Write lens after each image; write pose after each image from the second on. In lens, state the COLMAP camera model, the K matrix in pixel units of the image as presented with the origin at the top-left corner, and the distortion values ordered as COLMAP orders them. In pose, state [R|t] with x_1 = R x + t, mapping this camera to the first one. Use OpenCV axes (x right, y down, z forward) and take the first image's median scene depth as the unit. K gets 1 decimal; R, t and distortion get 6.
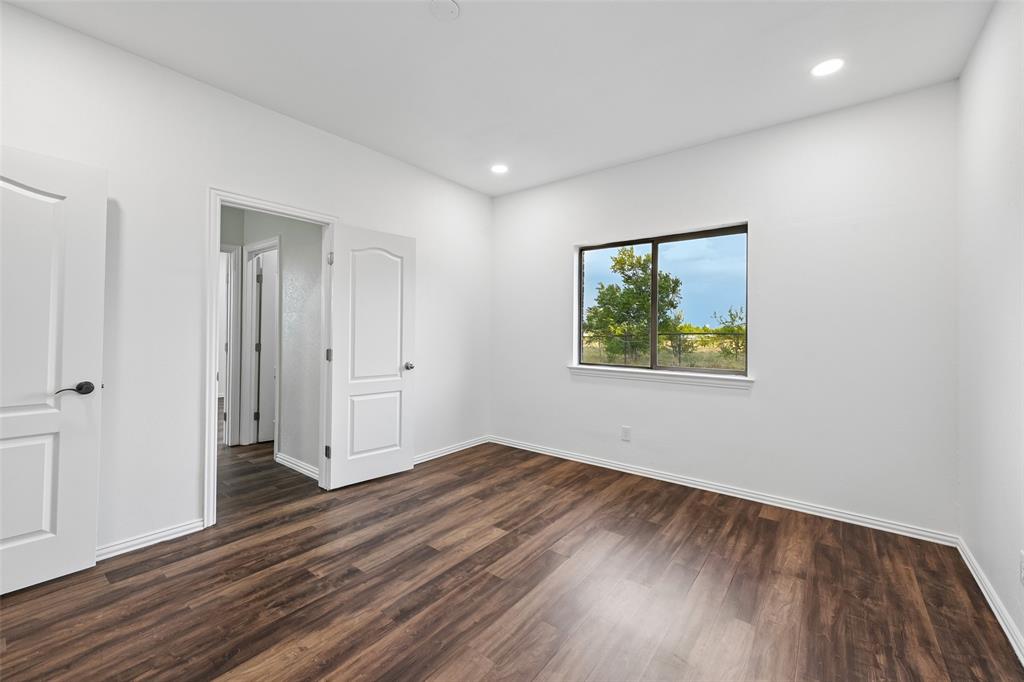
lens RADIAL K [[418.0, 0, 514.8], [0, 418.0, 335.5], [0, 0, 1]] dist [0.003421, -0.000231]
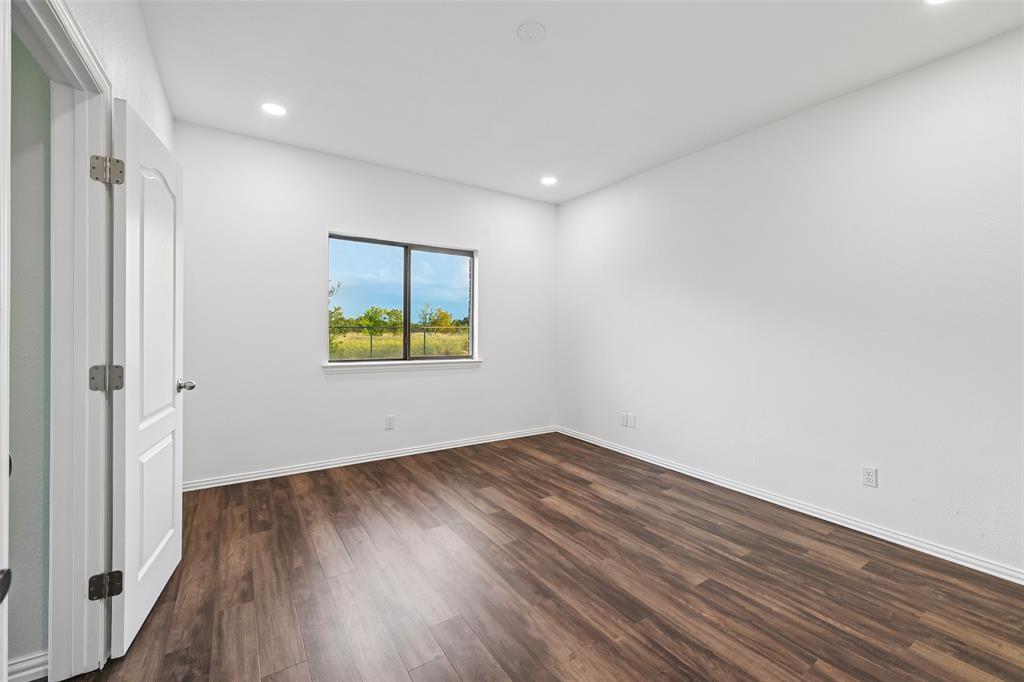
lens RADIAL K [[418.0, 0, 514.9], [0, 418.0, 332.9], [0, 0, 1]] dist [0.003421, -0.000231]
pose [[0.313876, -0.013737, 0.949365, -0.745442], [0.001276, 0.999901, 0.014046, -0.008790], [-0.949463, -0.003197, 0.313862, 0.421423]]
